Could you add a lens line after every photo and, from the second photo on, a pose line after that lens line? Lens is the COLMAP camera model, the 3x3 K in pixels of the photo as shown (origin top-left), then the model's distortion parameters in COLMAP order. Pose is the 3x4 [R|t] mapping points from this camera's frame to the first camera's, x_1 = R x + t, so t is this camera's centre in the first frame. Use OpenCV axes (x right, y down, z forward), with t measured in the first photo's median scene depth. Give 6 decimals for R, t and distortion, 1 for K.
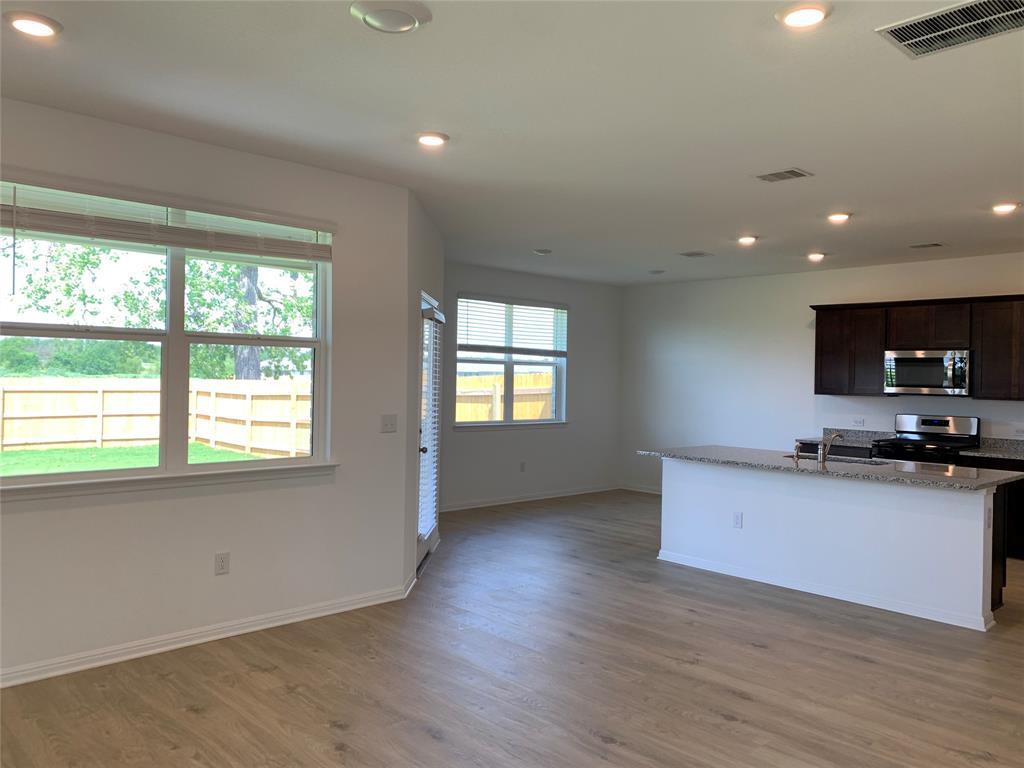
lens RADIAL K [[778.5, 0, 512.0], [0, 778.5, 384.0], [0, 0, 1]] dist [0.086230, -0.111129]
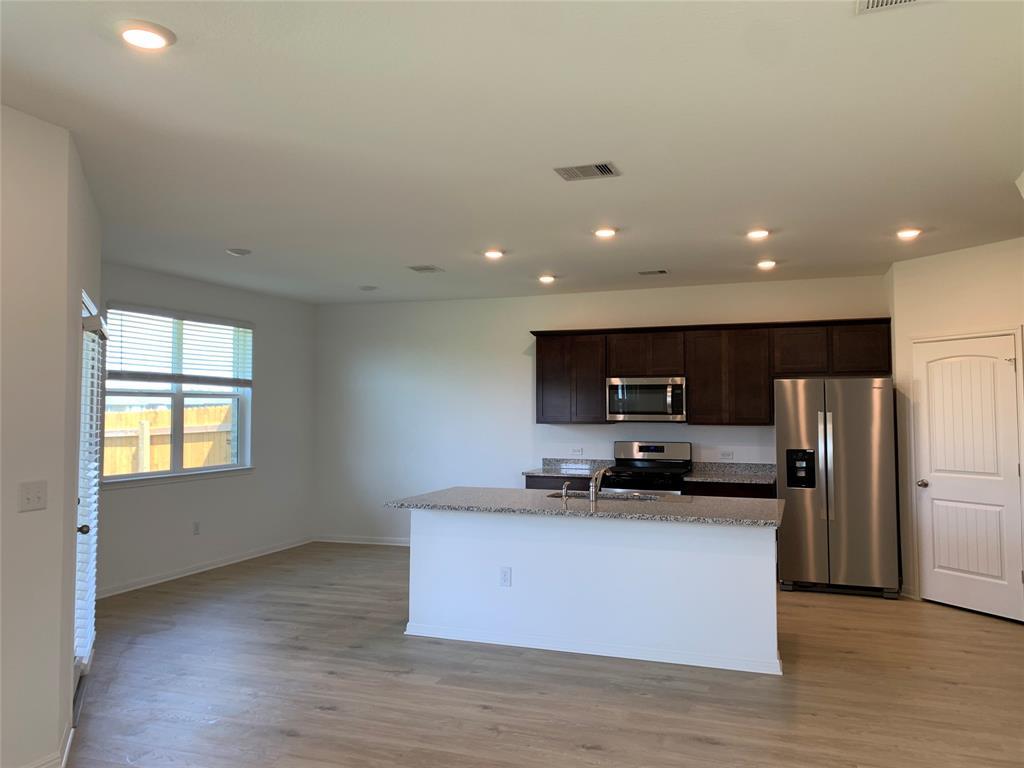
lens RADIAL K [[778.5, 0, 512.0], [0, 778.5, 384.0], [0, 0, 1]] dist [0.086230, -0.111129]
pose [[0.895567, -0.007145, 0.444869, -0.070876], [0.023158, 0.999264, -0.030571, -0.008185], [-0.444324, 0.037681, 0.895074, 0.194457]]
